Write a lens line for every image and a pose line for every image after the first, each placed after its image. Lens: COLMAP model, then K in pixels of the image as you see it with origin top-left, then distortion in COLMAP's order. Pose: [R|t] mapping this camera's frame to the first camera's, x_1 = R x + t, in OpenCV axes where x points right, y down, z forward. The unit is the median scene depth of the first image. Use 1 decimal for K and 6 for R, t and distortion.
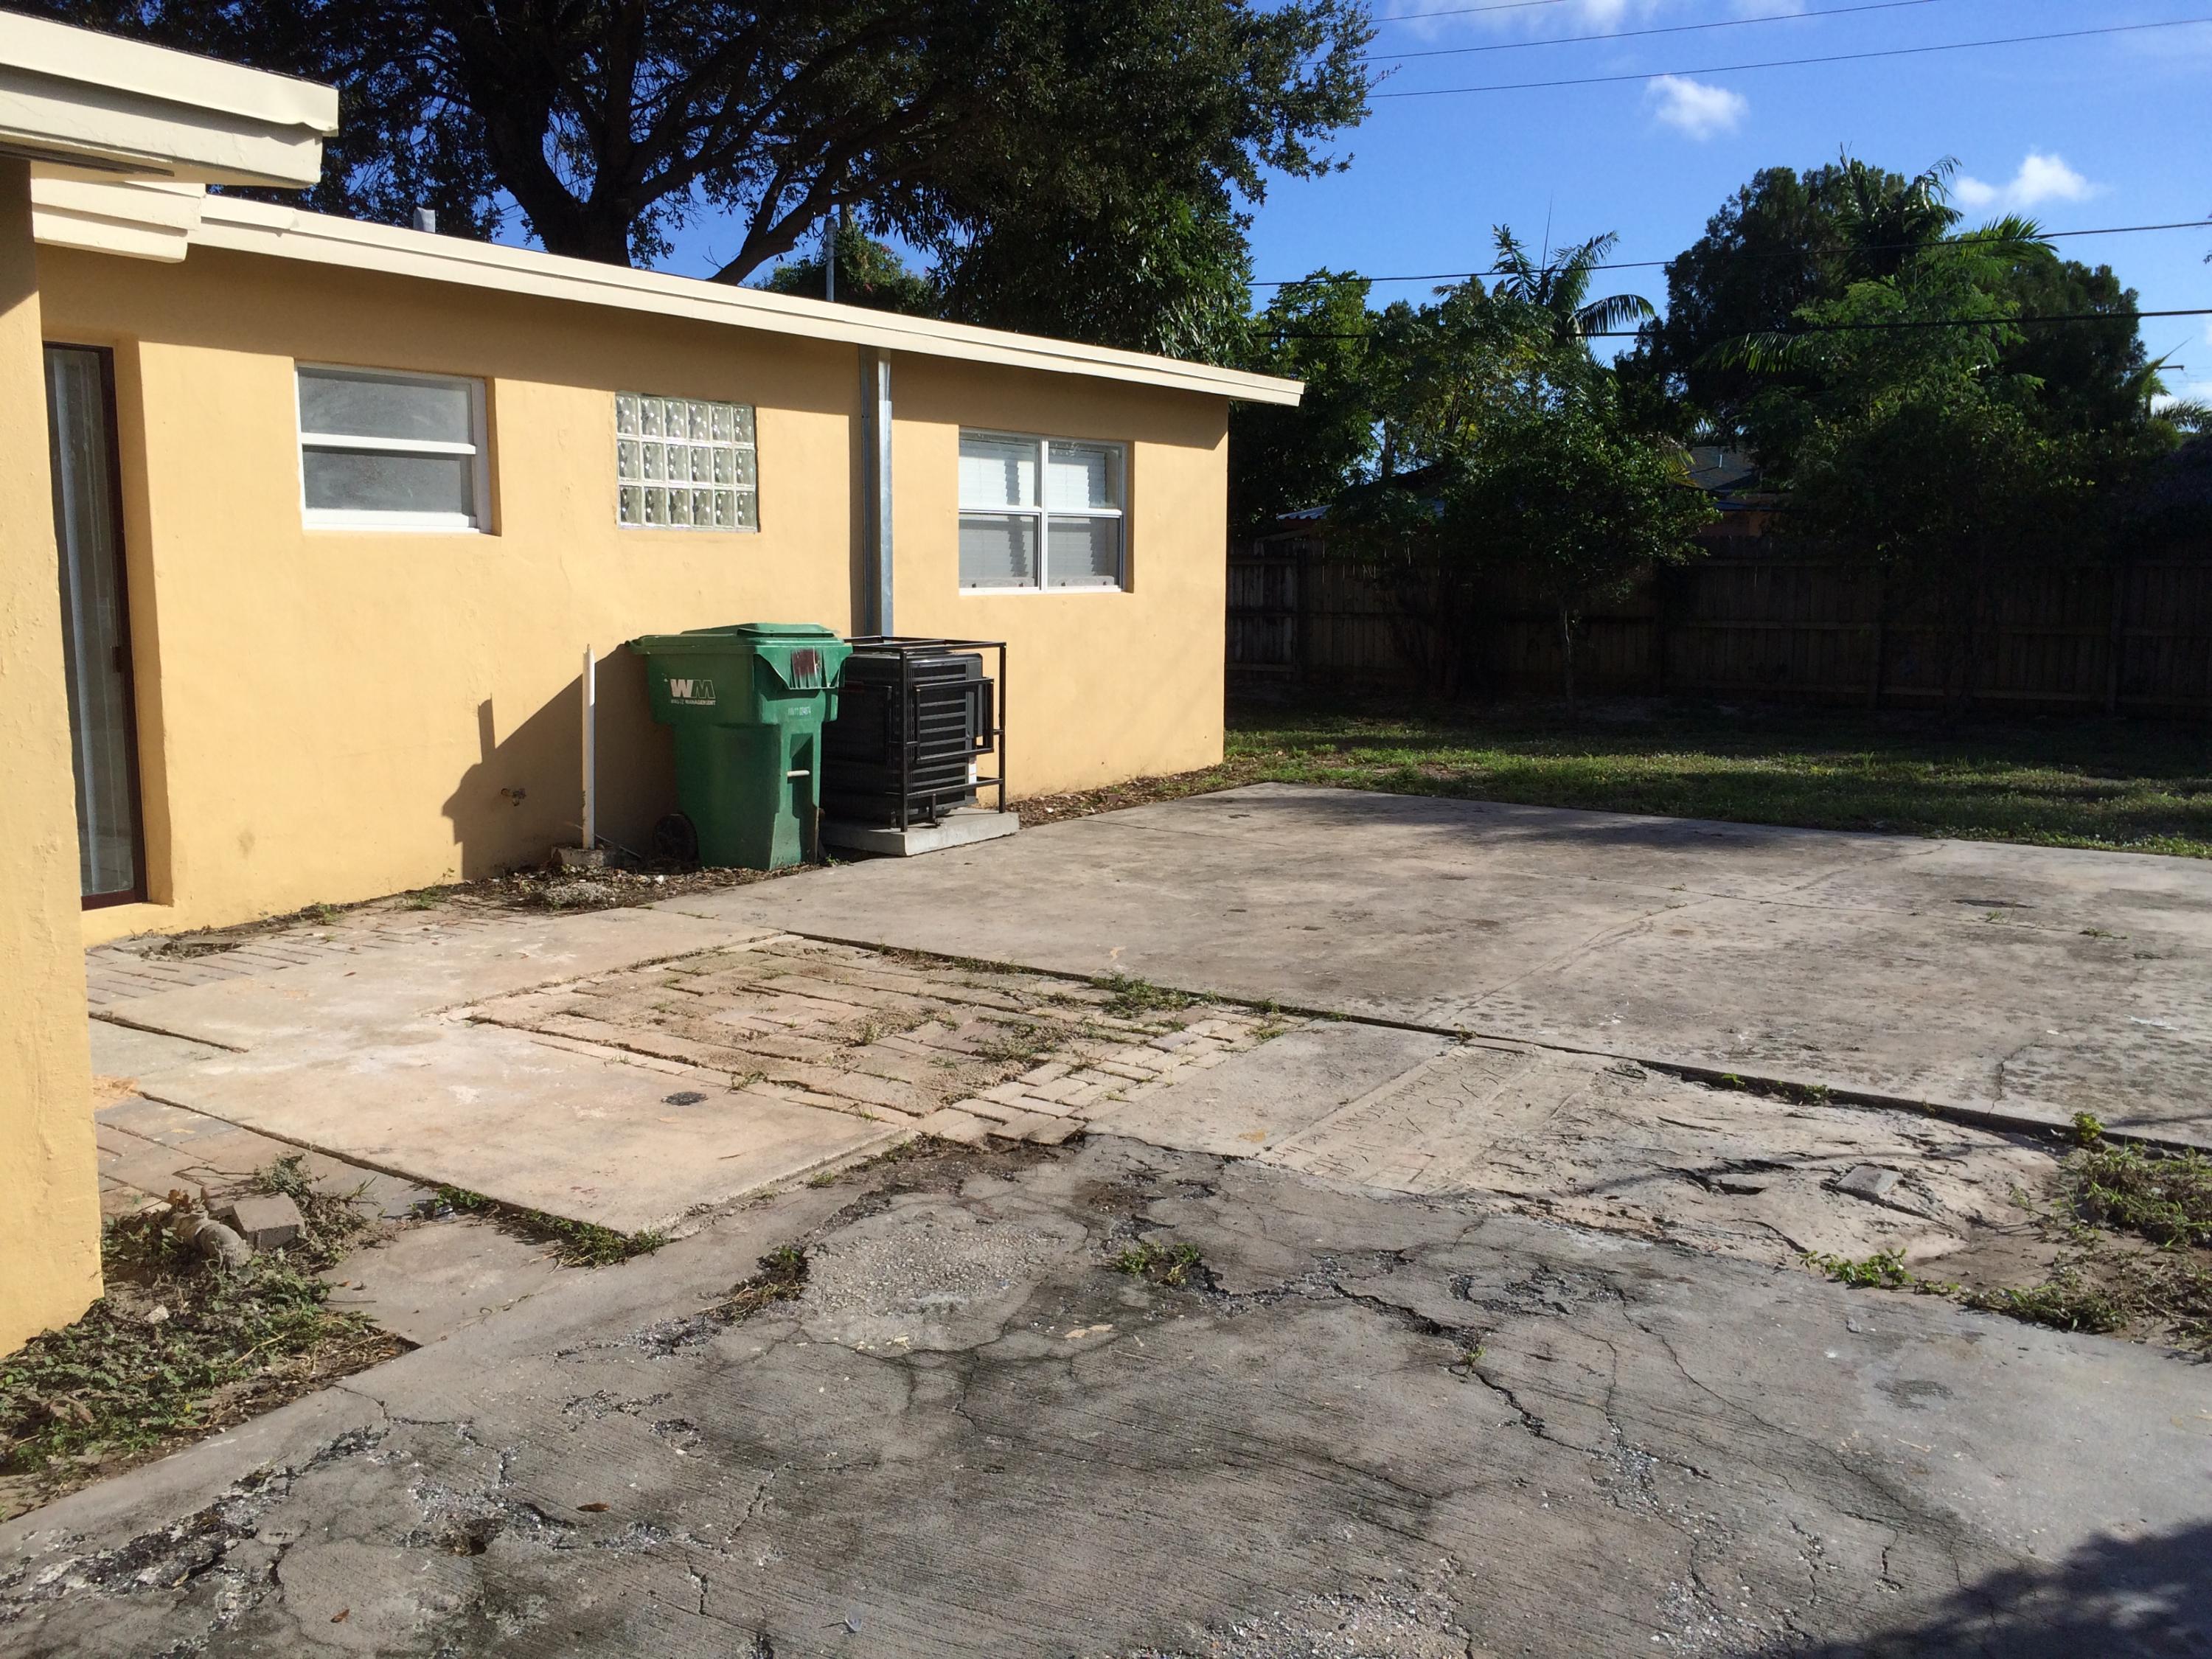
lens RADIAL K [[1888.6, 0, 1104.9], [0, 1888.6, 833.5], [0, 0, 1]] dist [0.018646, -0.010188]
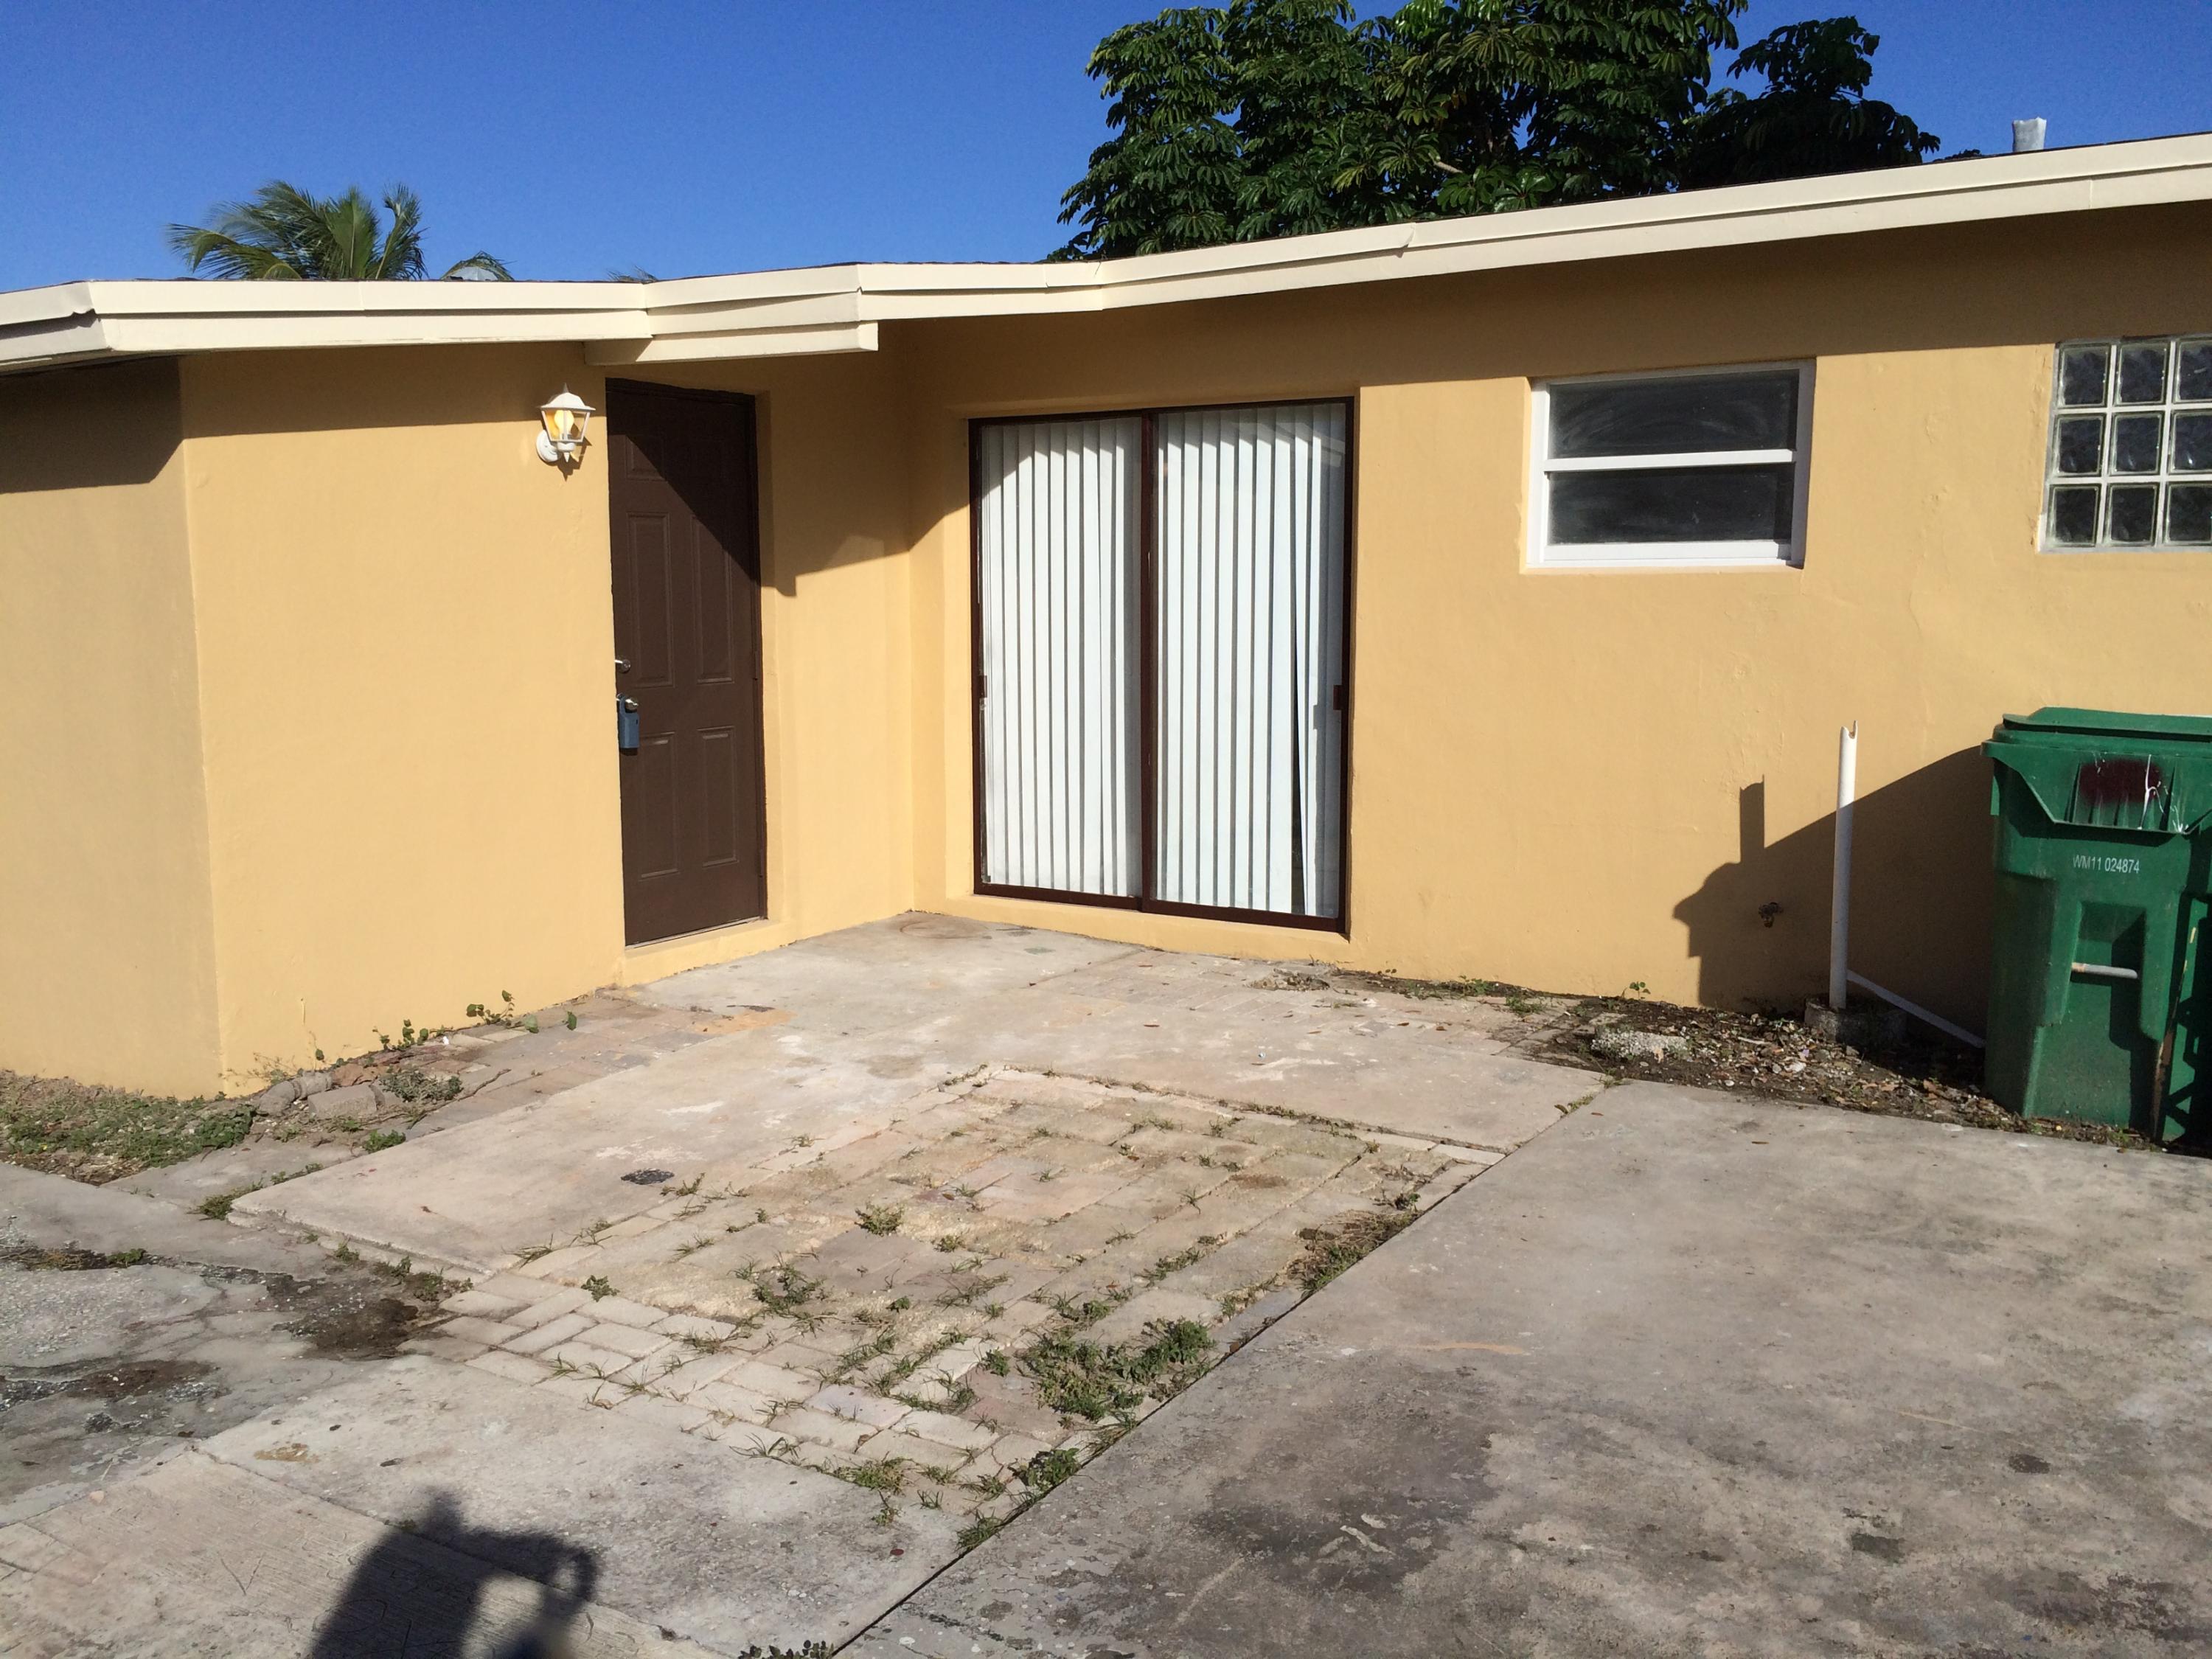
lens RADIAL K [[1888.6, 0, 1106.2], [0, 1888.6, 821.0], [0, 0, 1]] dist [0.018646, -0.010188]
pose [[0.022206, 0.124486, -0.991973, 0.467293], [-0.139109, 0.982950, 0.120240, -0.121009], [0.990028, 0.135322, 0.039145, 0.774094]]
